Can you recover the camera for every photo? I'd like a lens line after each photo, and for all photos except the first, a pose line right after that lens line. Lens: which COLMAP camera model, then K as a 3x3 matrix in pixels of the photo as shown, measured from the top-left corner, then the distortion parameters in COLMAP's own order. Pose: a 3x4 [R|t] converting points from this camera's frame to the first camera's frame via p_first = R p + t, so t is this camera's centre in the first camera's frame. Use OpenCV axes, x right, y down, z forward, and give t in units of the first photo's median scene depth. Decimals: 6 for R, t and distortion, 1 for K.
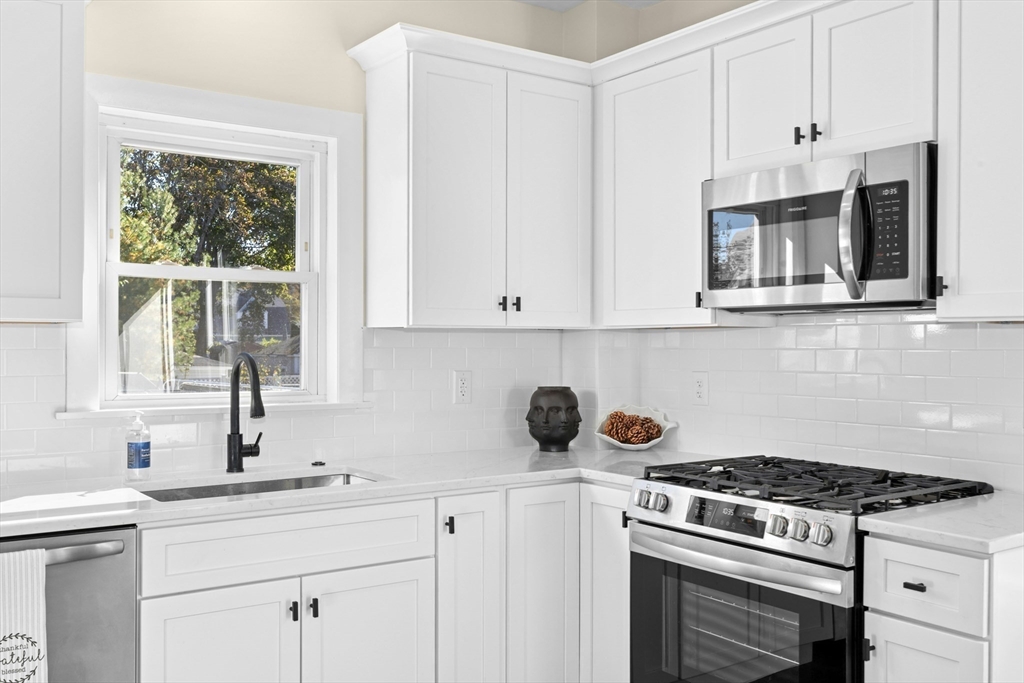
lens RADIAL K [[967.7, 0, 487.4], [0, 967.7, 342.7], [0, 0, 1]] dist [0.012126, 0.005398]
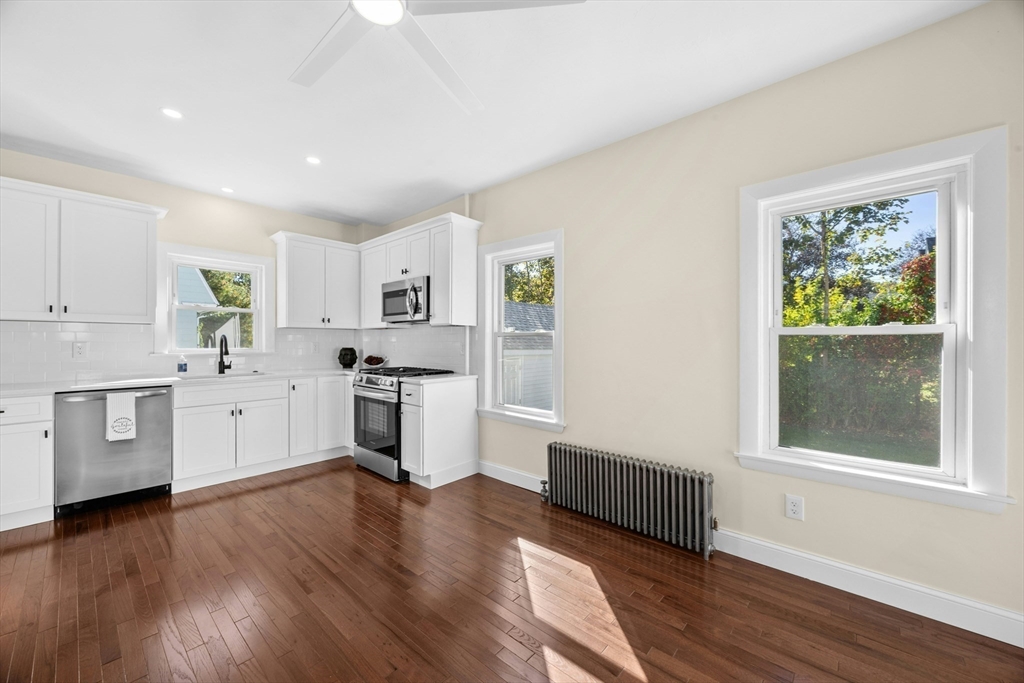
lens RADIAL K [[390.5, 0, 496.1], [0, 390.5, 341.2], [0, 0, 1]] dist [0.010652, 0.000114]
pose [[0.976677, -0.000736, 0.214714, 0.331722], [0.000749, 1.000000, 0.000021, 0.031777], [-0.214714, 0.000140, 0.976677, -0.412796]]
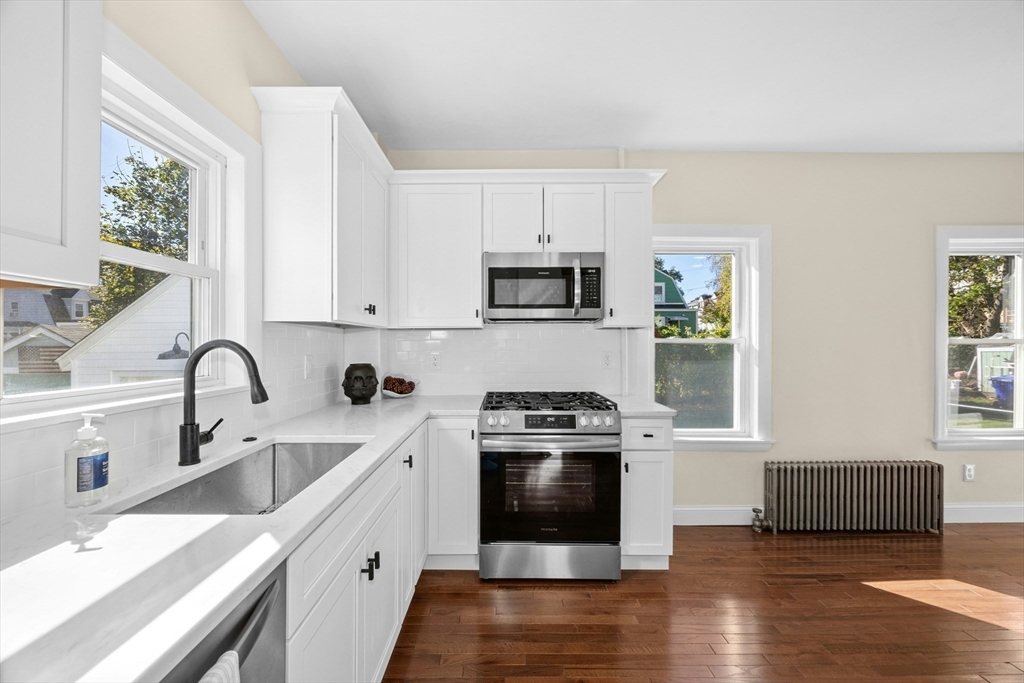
lens RADIAL K [[399.9, 0, 512.0], [0, 399.9, 341.5], [0, 0, 1]] dist [-0.000468, 0.000045]
pose [[0.565851, 0.002040, 0.824505, -0.420450], [0.001871, 0.999991, -0.003758, 0.015040], [-0.824505, 0.003669, 0.565843, 0.528424]]
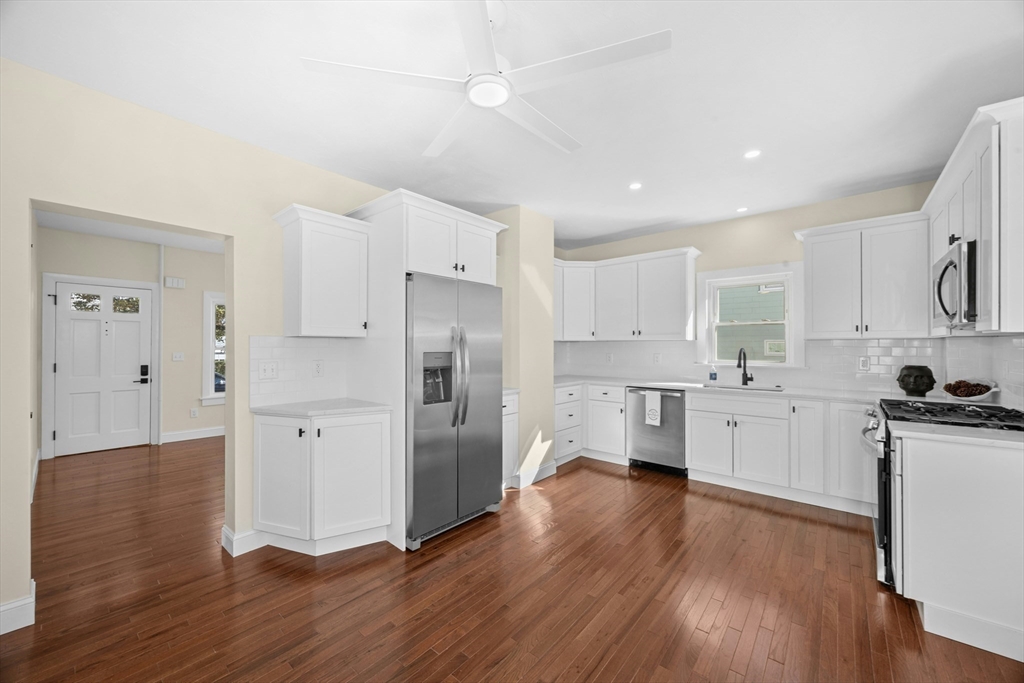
lens RADIAL K [[392.8, 0, 526.4], [0, 392.8, 344.3], [0, 0, 1]] dist [-0.000374, -0.000032]
pose [[0.284934, -0.004753, -0.958535, 0.809151], [0.003295, 0.999987, -0.003979, 0.000666], [0.958542, -0.002024, 0.284945, -0.069532]]
